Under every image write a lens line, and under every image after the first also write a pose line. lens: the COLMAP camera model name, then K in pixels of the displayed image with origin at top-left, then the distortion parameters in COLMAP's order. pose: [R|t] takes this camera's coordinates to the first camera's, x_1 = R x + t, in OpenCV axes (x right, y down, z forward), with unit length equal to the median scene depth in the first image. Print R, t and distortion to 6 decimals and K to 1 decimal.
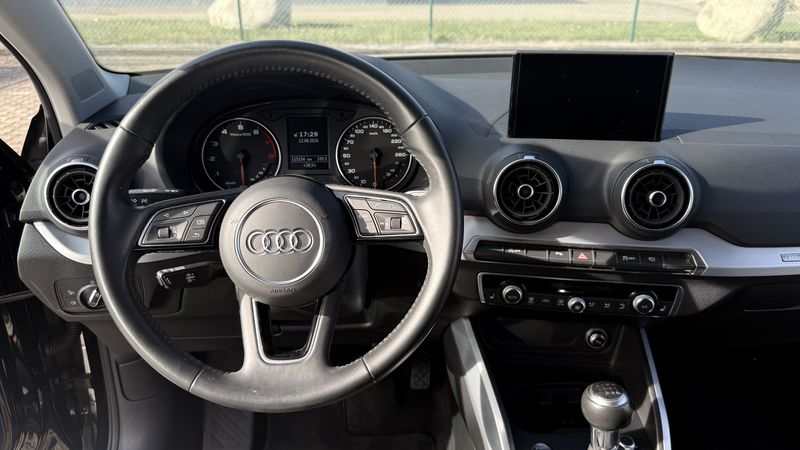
lens RADIAL K [[561.1, 0, 400.0], [0, 561.1, 225.0], [0, 0, 1]] dist [0.083254, -0.162766]
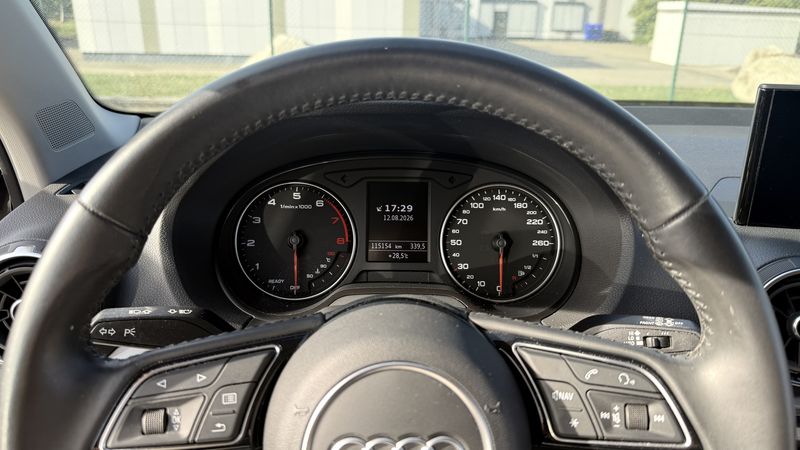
lens RADIAL K [[560.7, 0, 400.0], [0, 560.7, 225.0], [0, 0, 1]] dist [0.068728, -0.111162]
pose [[0.999016, 0.027649, -0.034676, -0.140794], [-0.030899, 0.994806, -0.096984, -0.080878], [0.031815, 0.097960, 0.994682, 0.367647]]
